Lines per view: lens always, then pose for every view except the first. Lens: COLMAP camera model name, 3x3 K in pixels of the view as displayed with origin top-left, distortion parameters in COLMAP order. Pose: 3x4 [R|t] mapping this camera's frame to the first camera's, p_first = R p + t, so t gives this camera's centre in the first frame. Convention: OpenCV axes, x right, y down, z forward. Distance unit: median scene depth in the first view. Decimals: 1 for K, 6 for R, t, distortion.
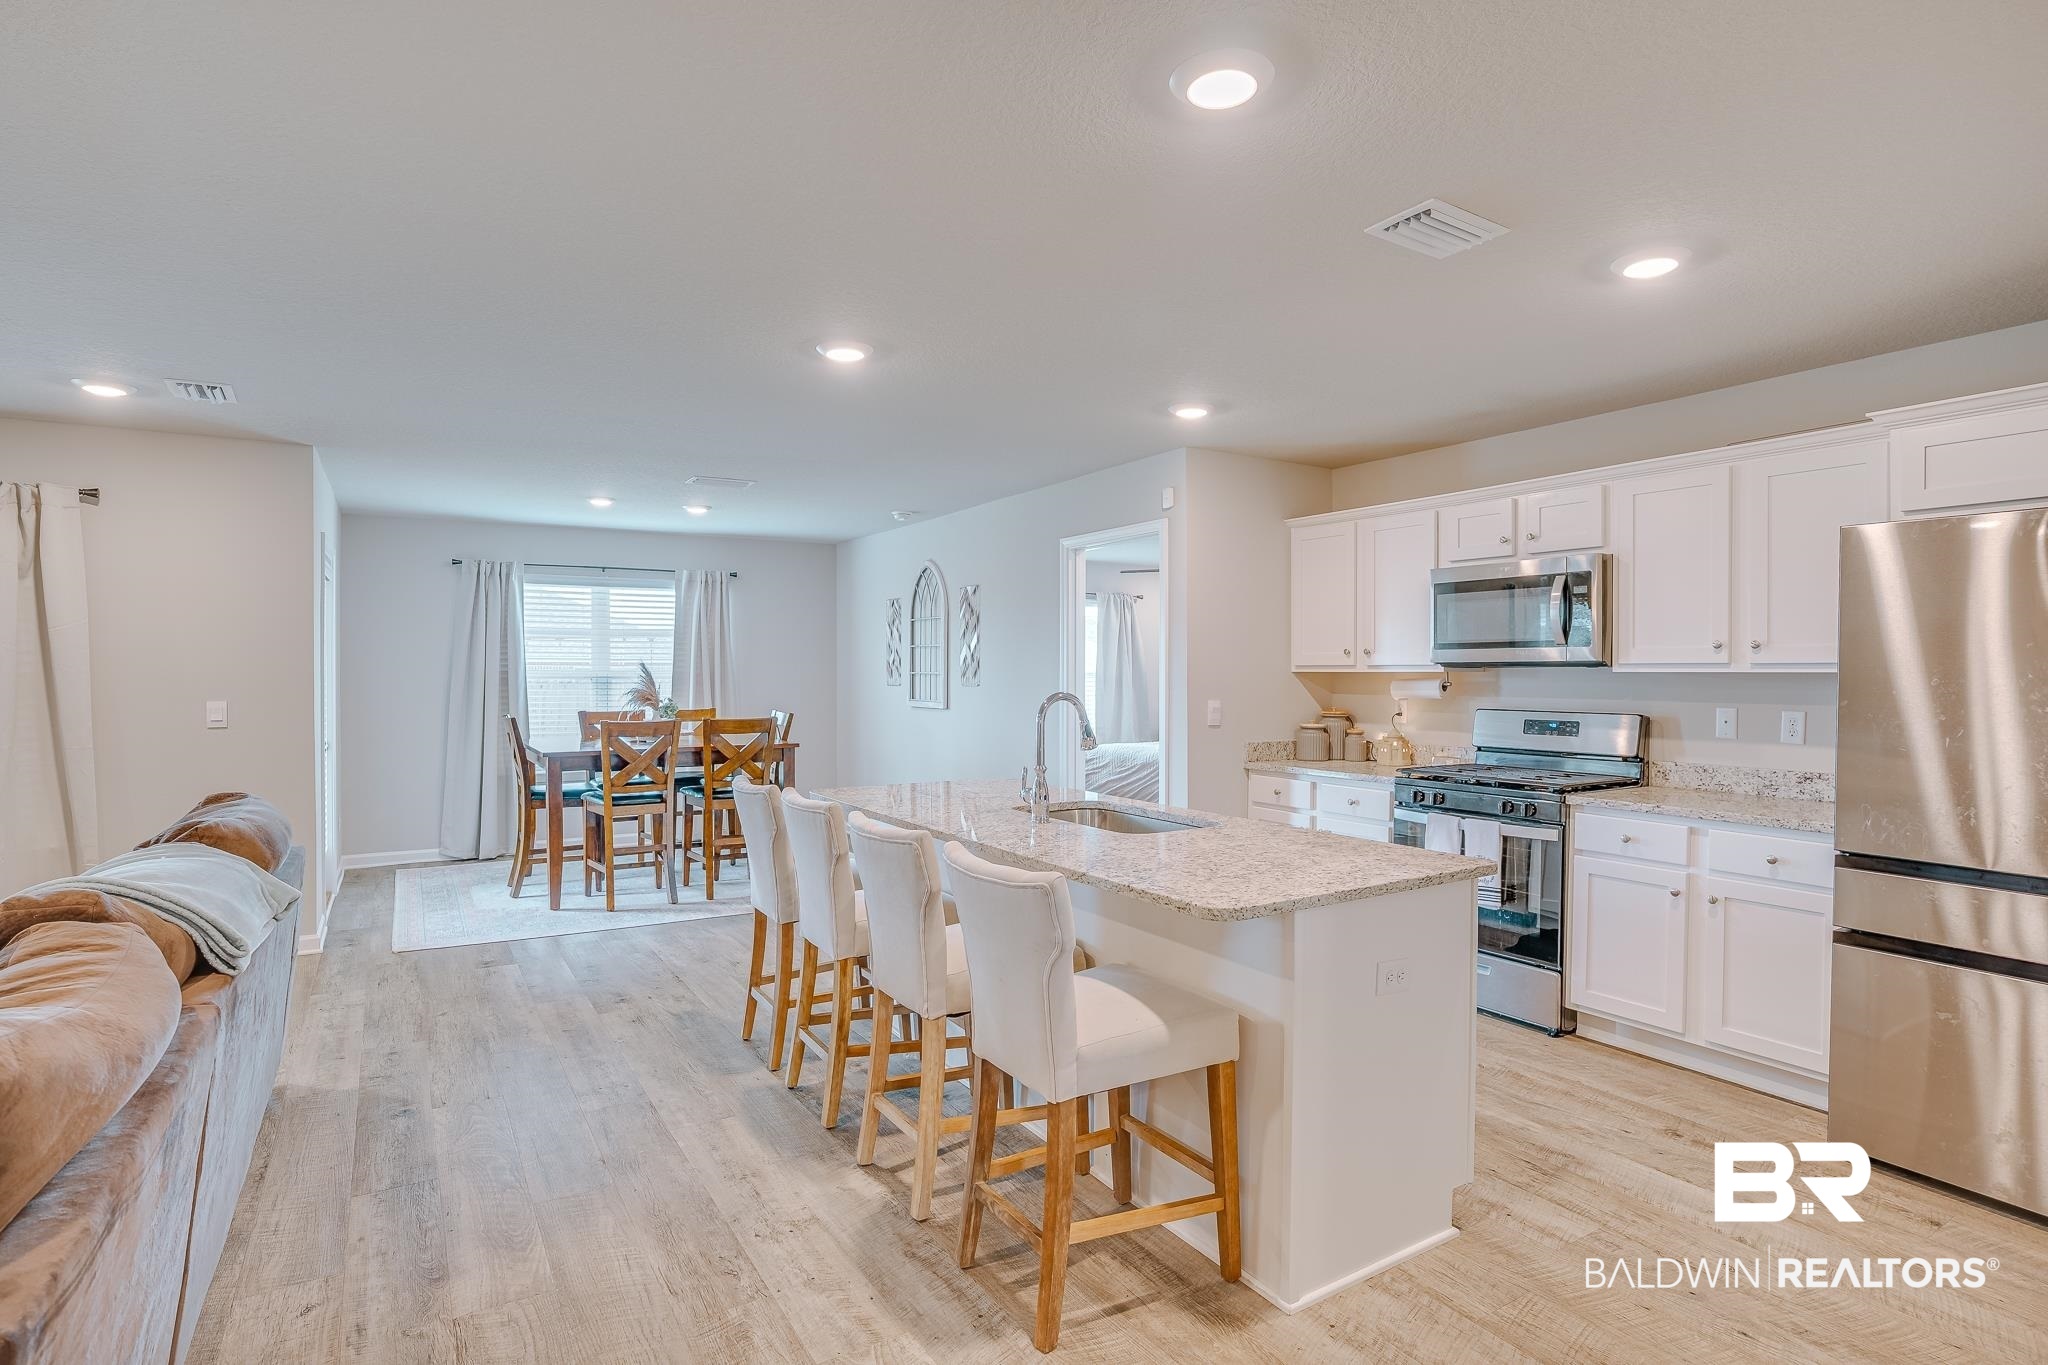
lens RADIAL K [[1015.5, 0, 1014.0], [0, 1015.5, 685.4], [0, 0, 1]] dist [-0.056961, 0.023570]
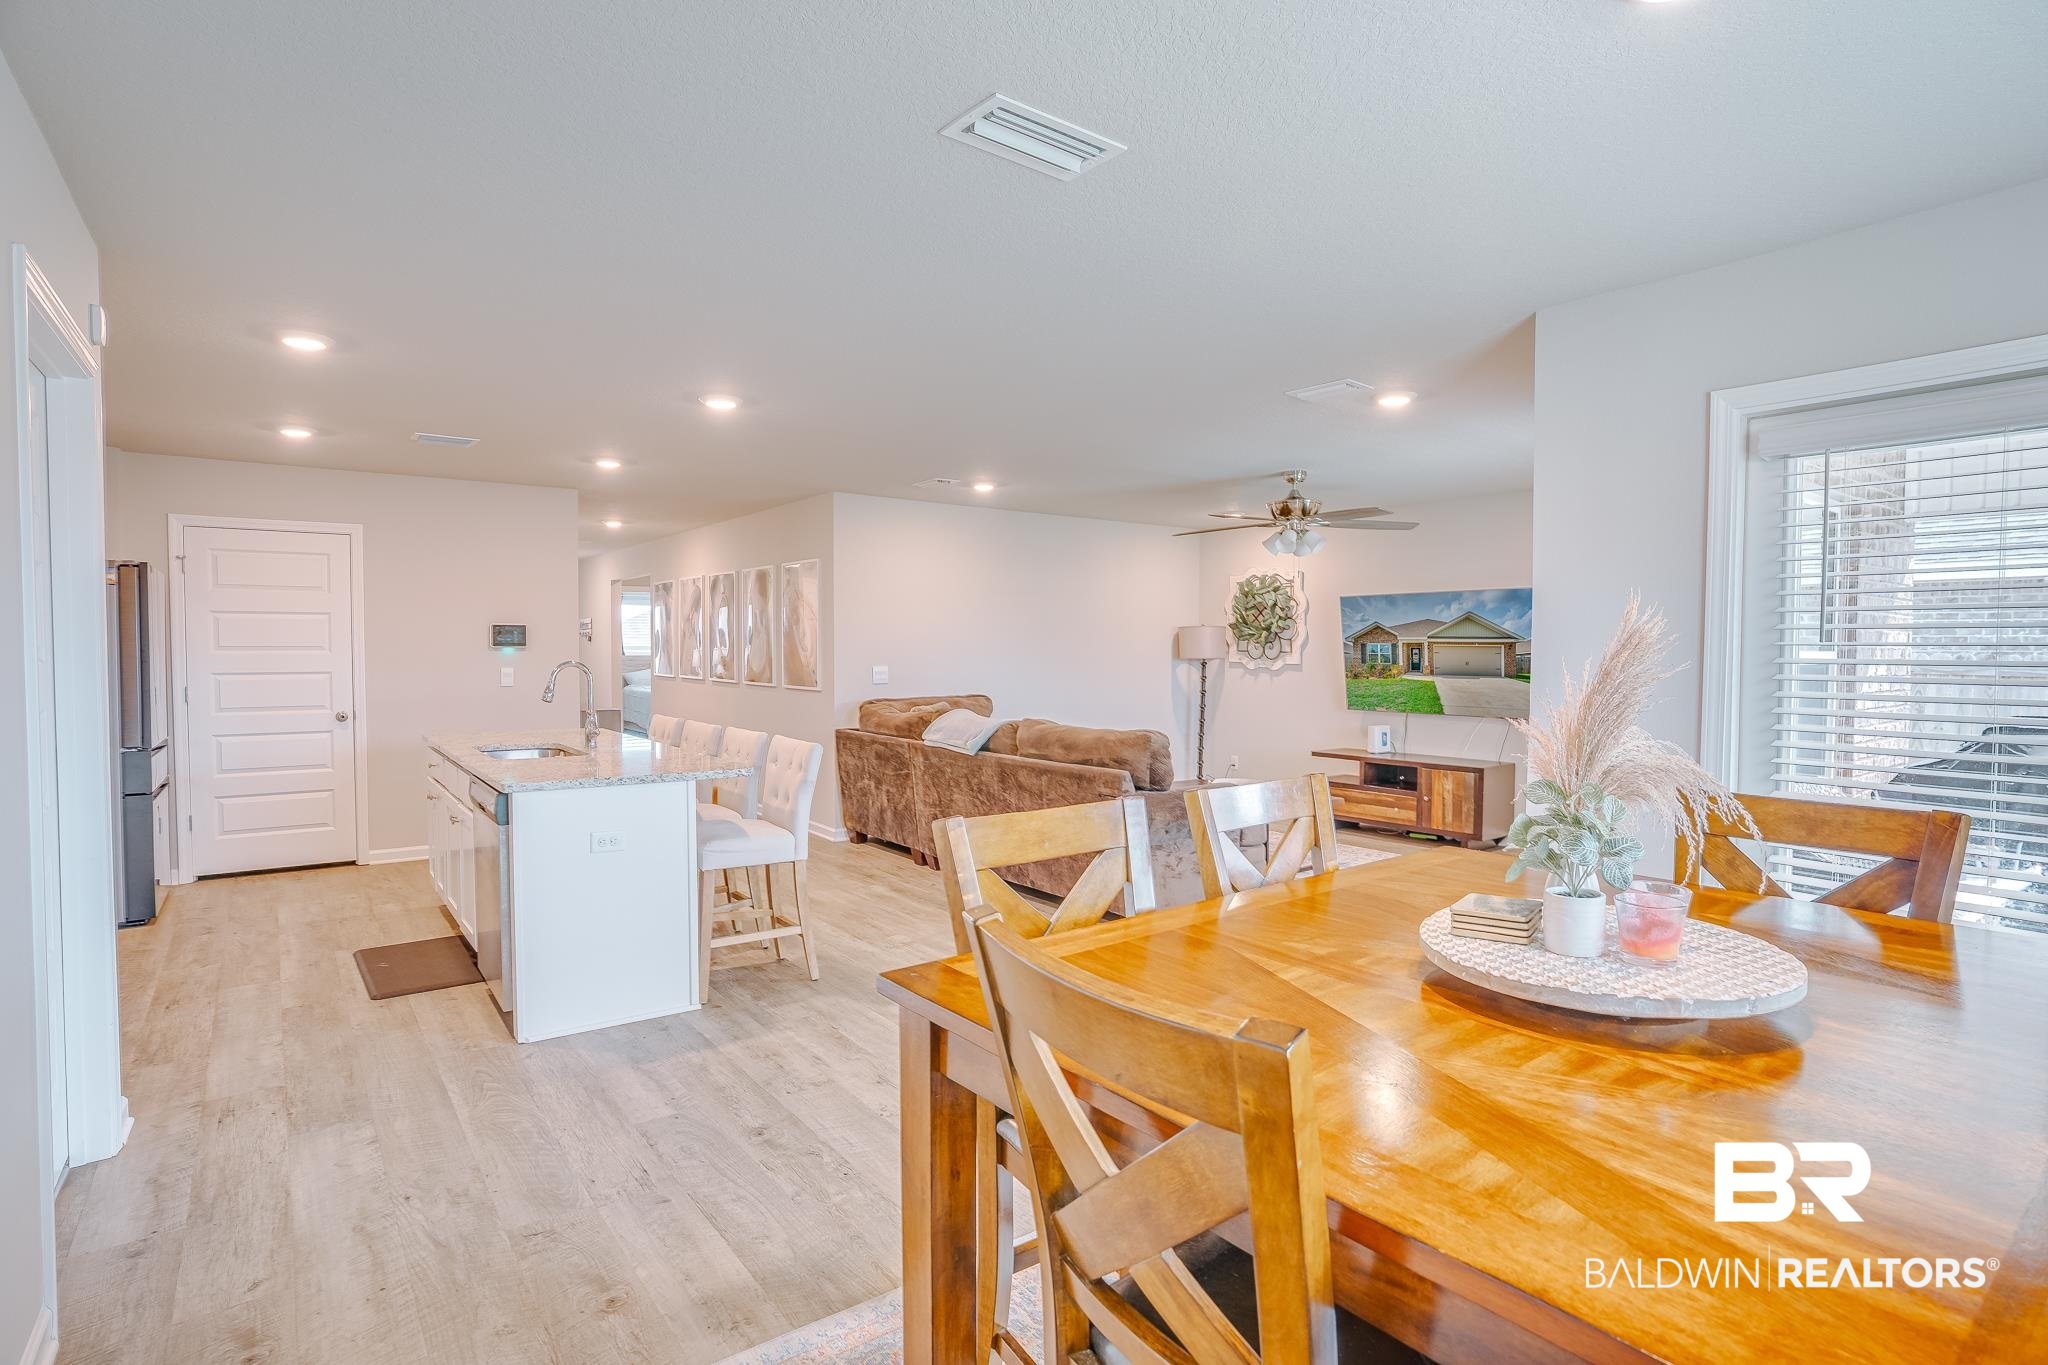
lens RADIAL K [[1015.5, 0, 1023.0], [0, 1015.5, 678.3], [0, 0, 1]] dist [-0.056961, 0.023570]
pose [[-0.995356, -0.002587, -0.096230, -0.338029], [-0.006829, 0.999018, 0.043772, -0.027439], [0.096022, 0.044226, -0.994396, 1.840583]]
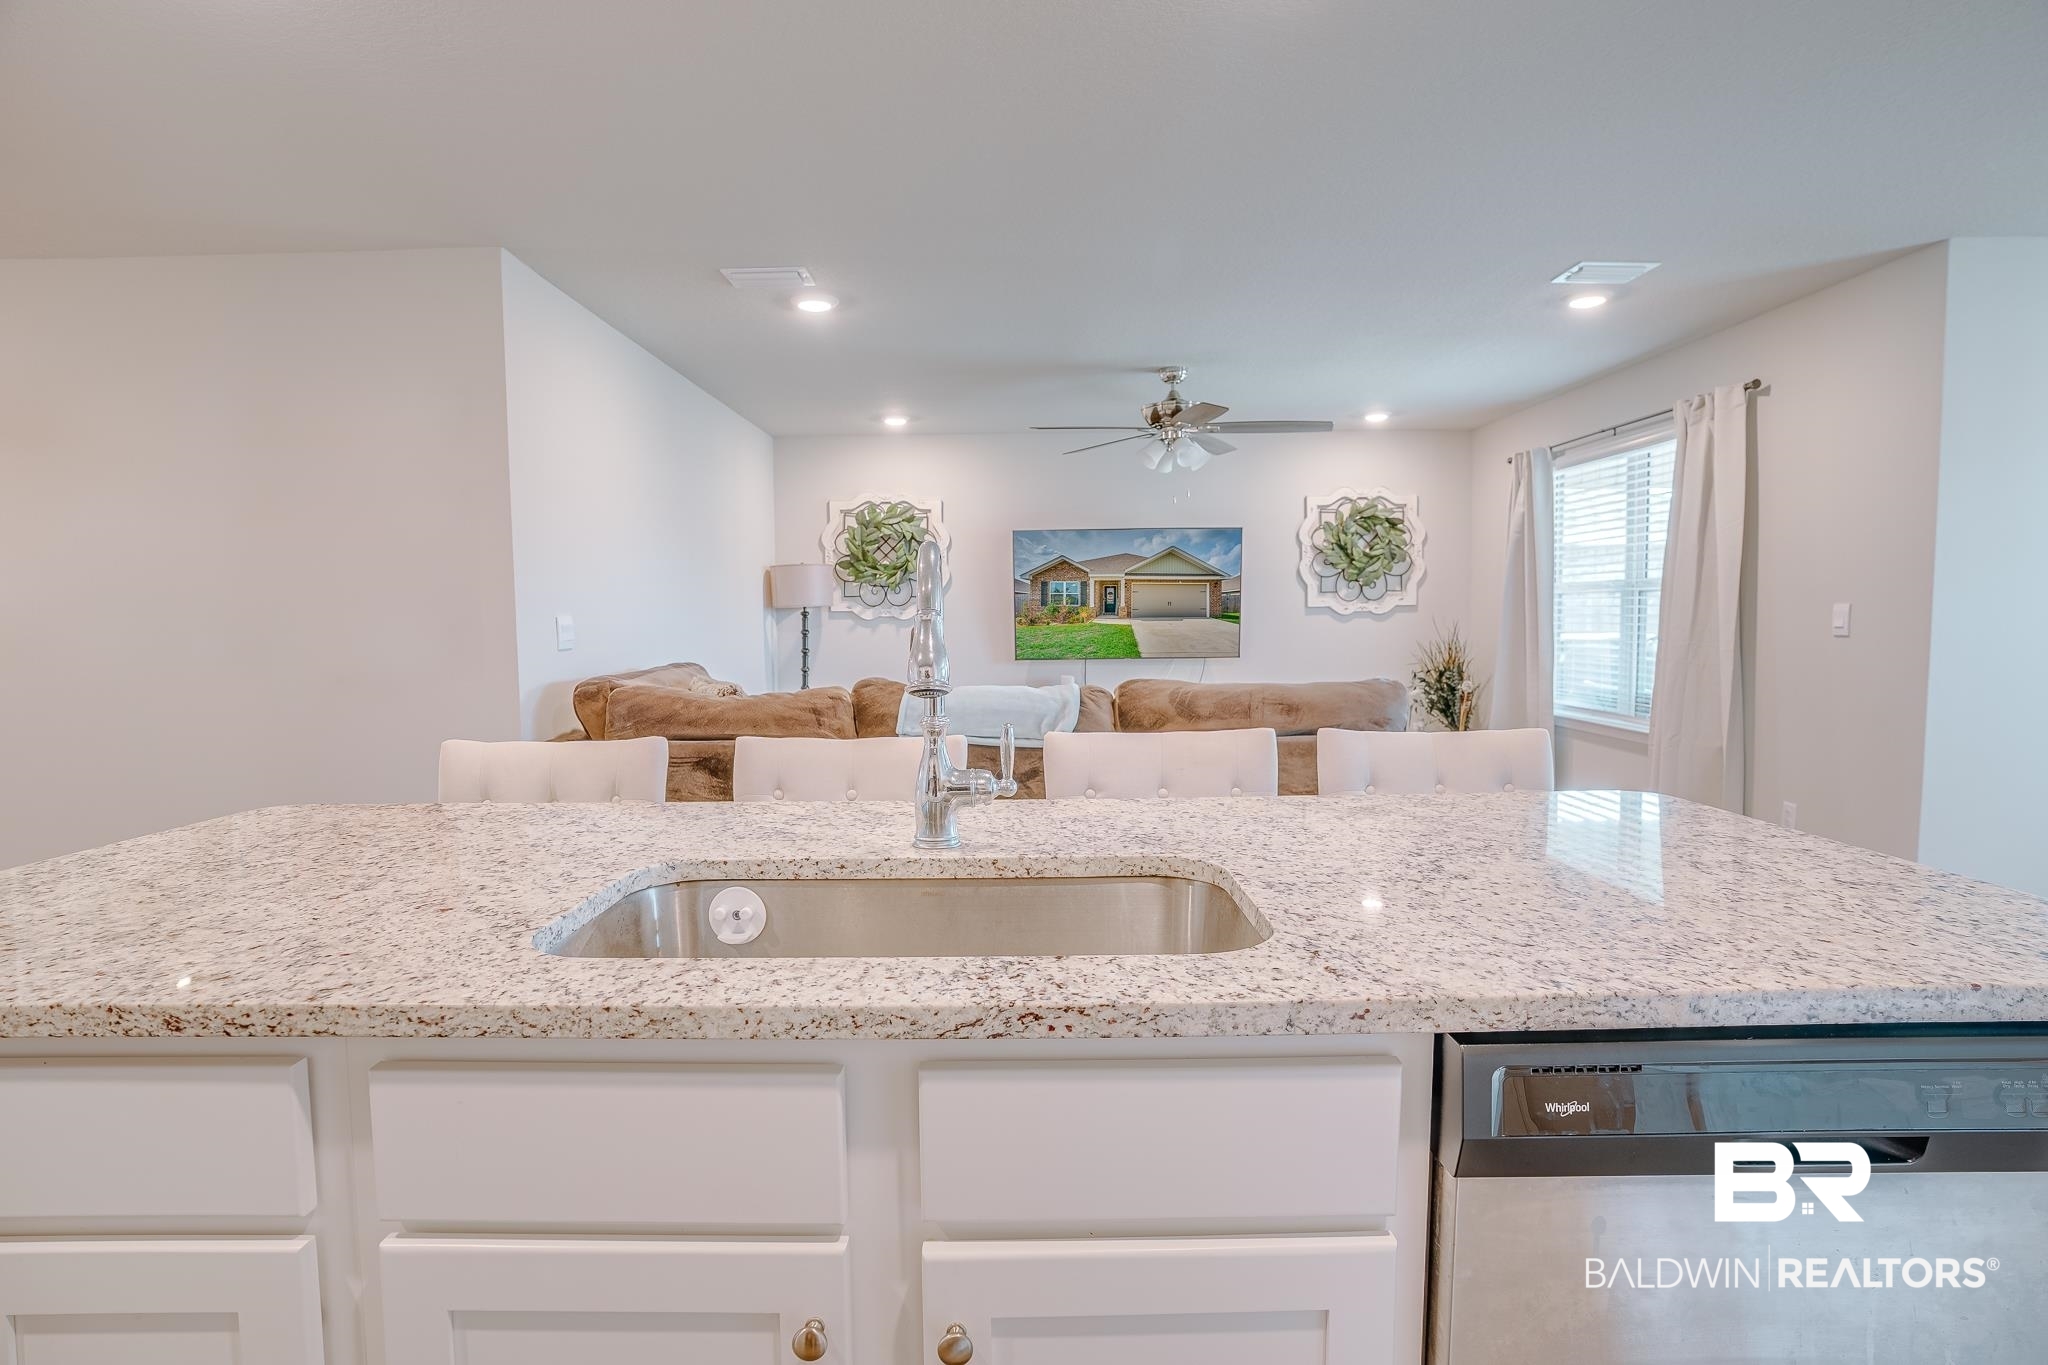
lens RADIAL K [[1015.5, 0, 1041.5], [0, 1015.5, 679.7], [0, 0, 1]] dist [-0.056961, 0.023570]
pose [[-0.507031, 0.059670, -0.859860, 0.266911], [-0.001653, 0.997532, 0.070199, 0.024146], [0.861926, 0.037014, -0.505681, 0.909173]]
